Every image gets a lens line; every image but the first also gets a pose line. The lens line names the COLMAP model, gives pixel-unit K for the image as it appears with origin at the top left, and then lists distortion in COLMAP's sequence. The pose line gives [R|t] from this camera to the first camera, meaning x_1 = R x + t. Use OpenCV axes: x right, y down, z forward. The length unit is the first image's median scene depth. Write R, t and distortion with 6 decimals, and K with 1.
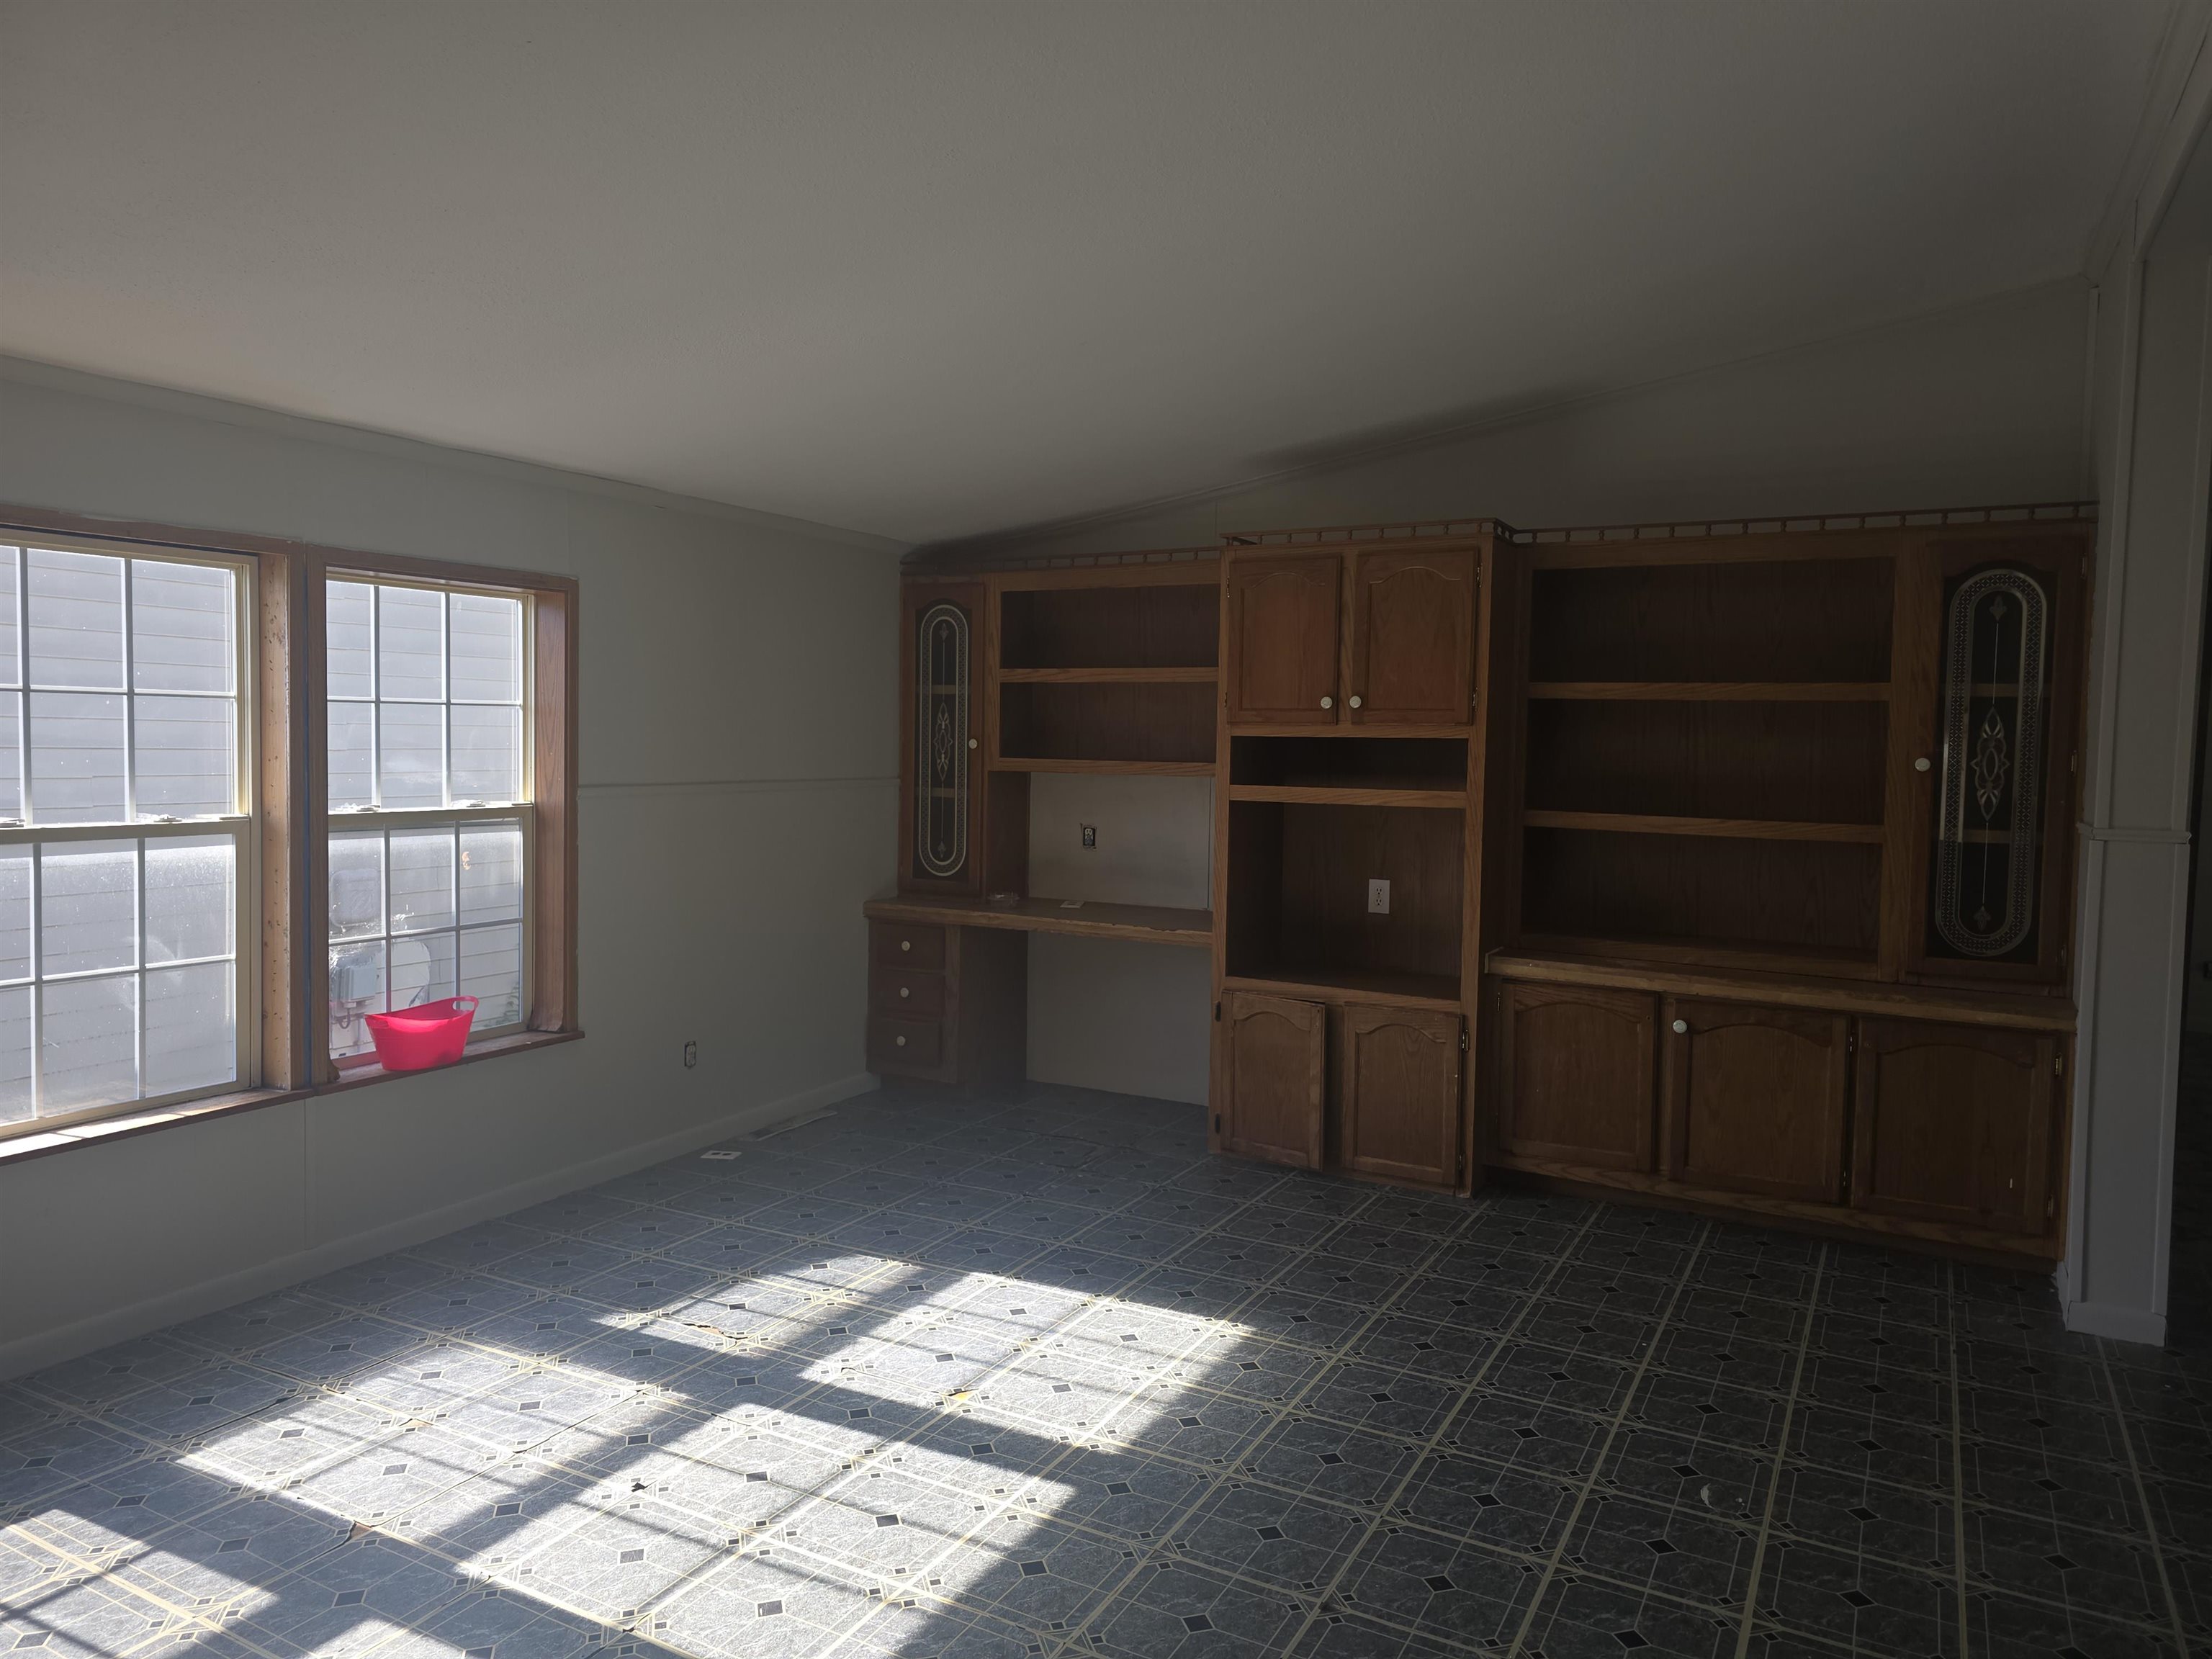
lens RADIAL K [[1515.9, 0, 1113.7], [0, 1515.9, 816.8], [0, 0, 1]] dist [-0.002098, -0.003398]
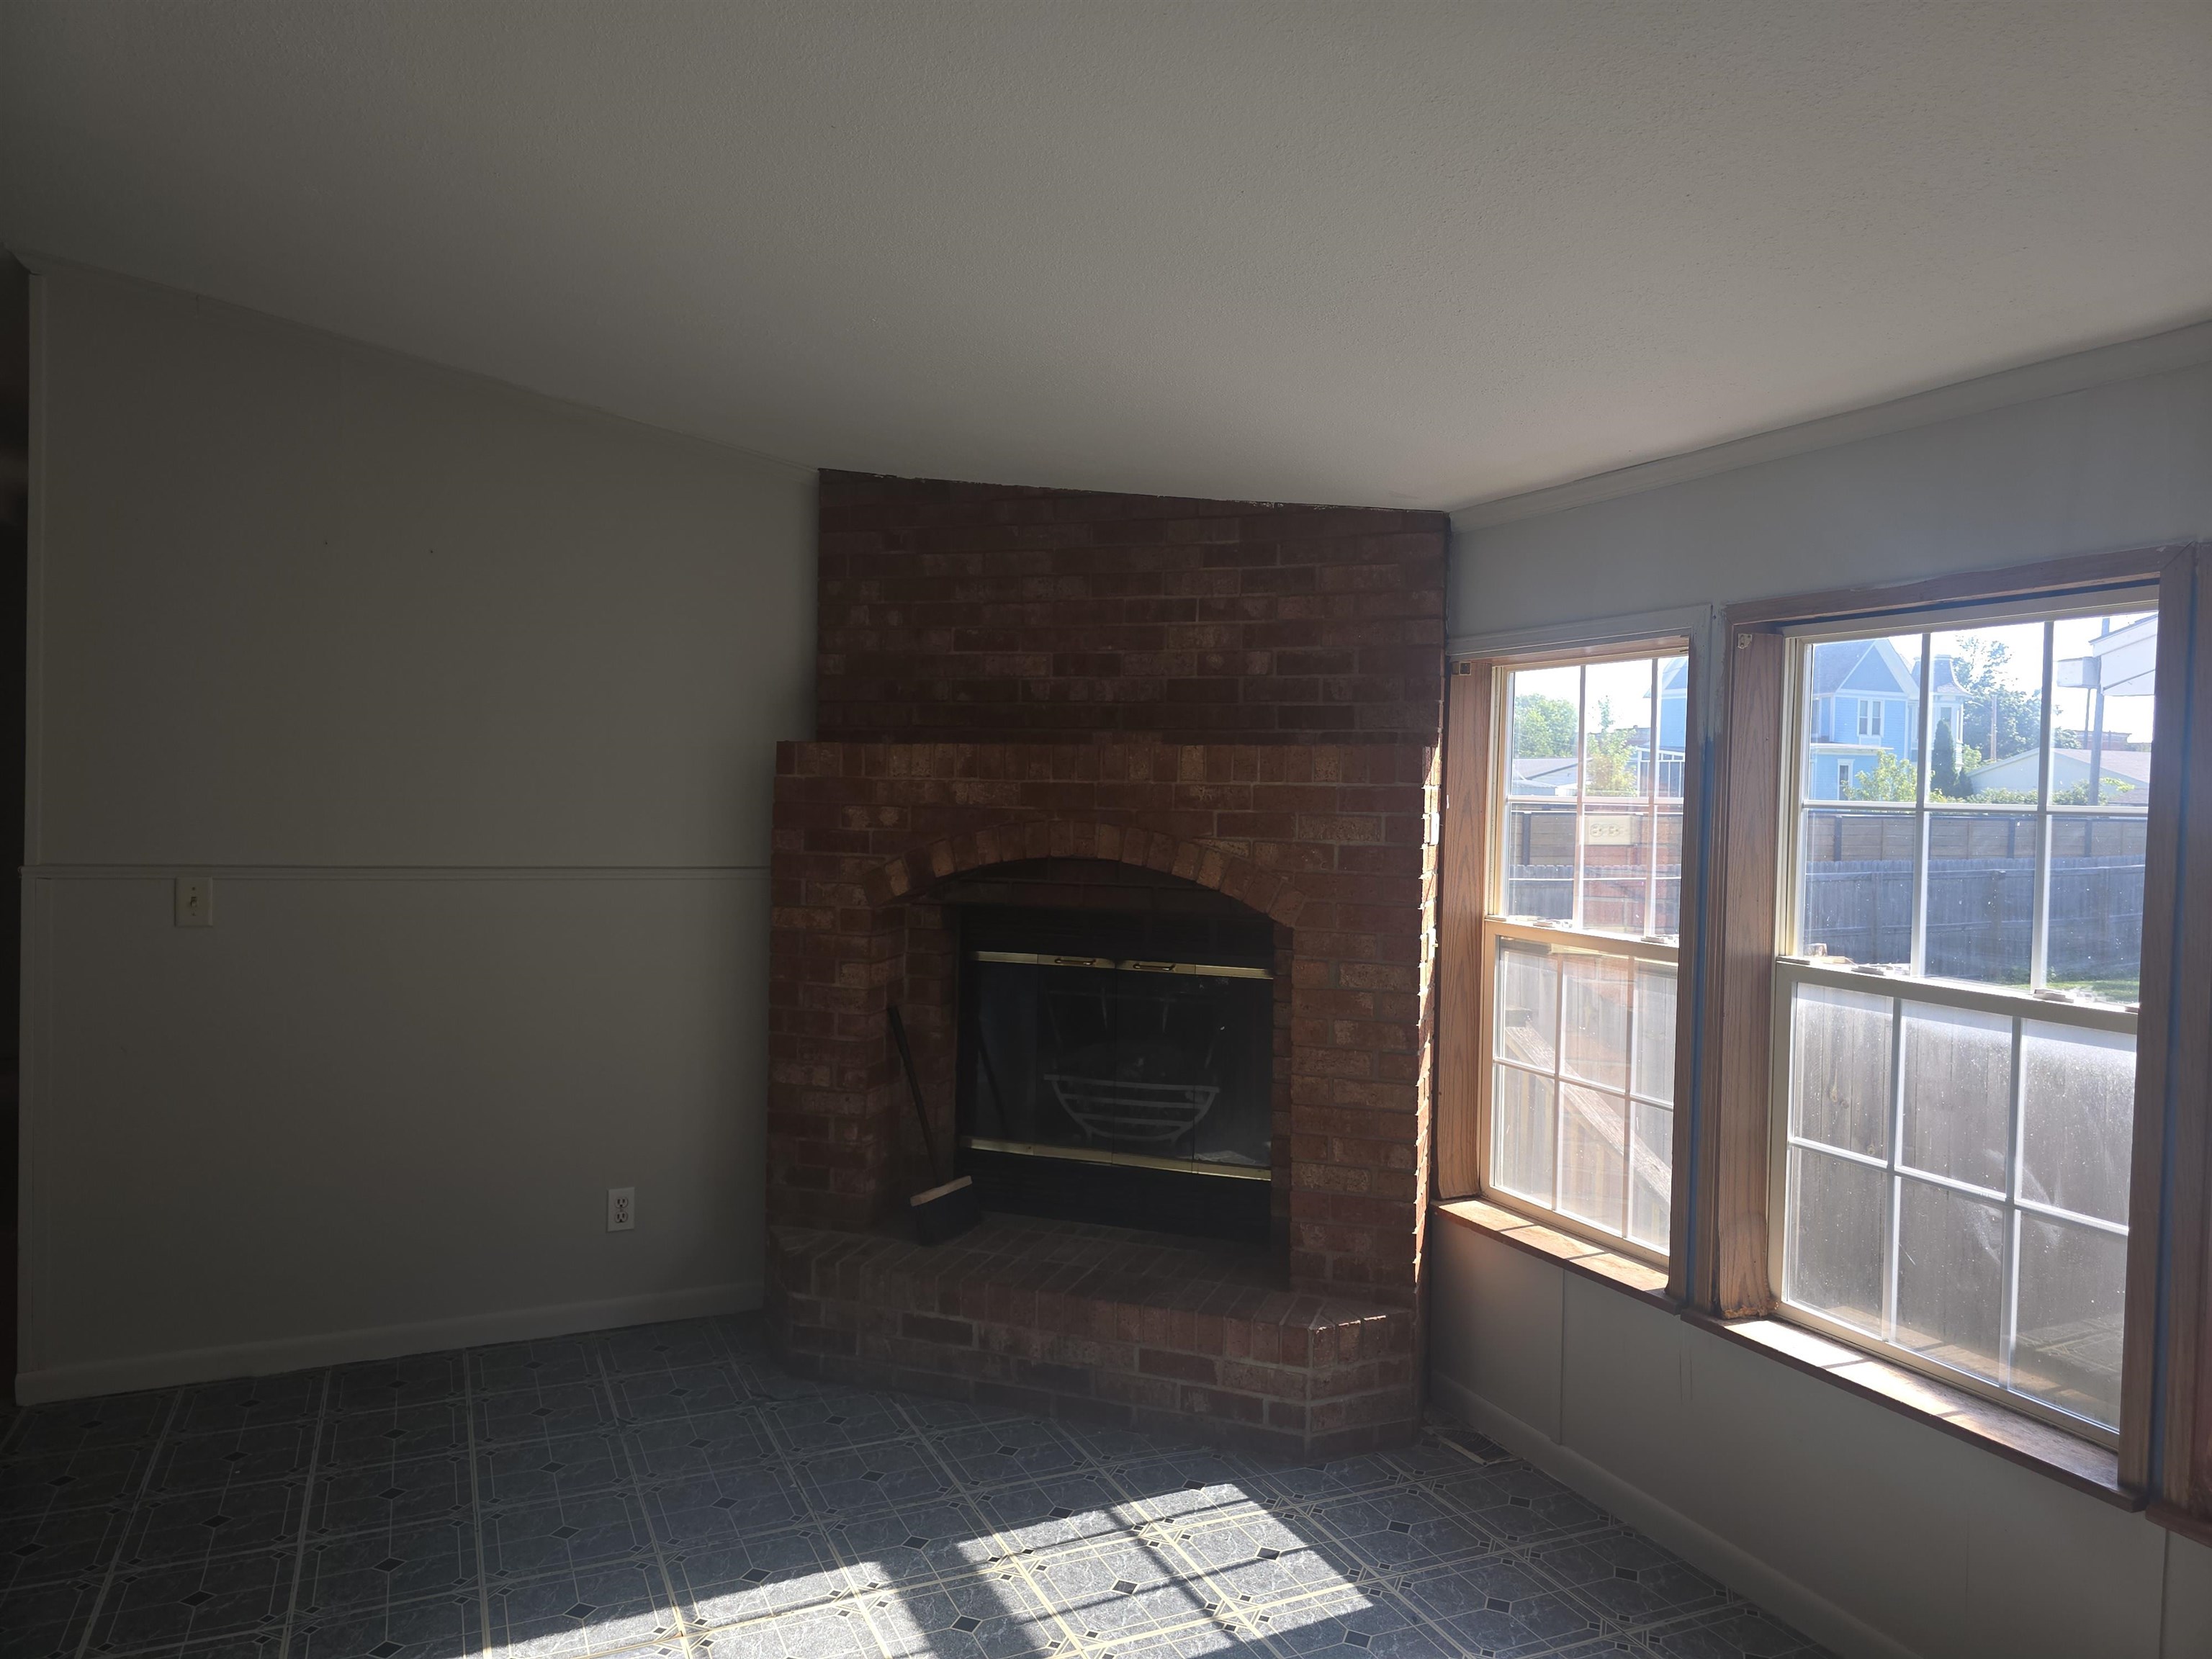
lens RADIAL K [[1515.9, 0, 1113.7], [0, 1515.9, 816.8], [0, 0, 1]] dist [-0.002098, -0.003398]
pose [[-0.606971, -0.013566, -0.794608, 0.045645], [-0.079044, 0.995927, 0.043376, -0.020653], [0.790783, 0.089137, -0.605571, 0.301758]]
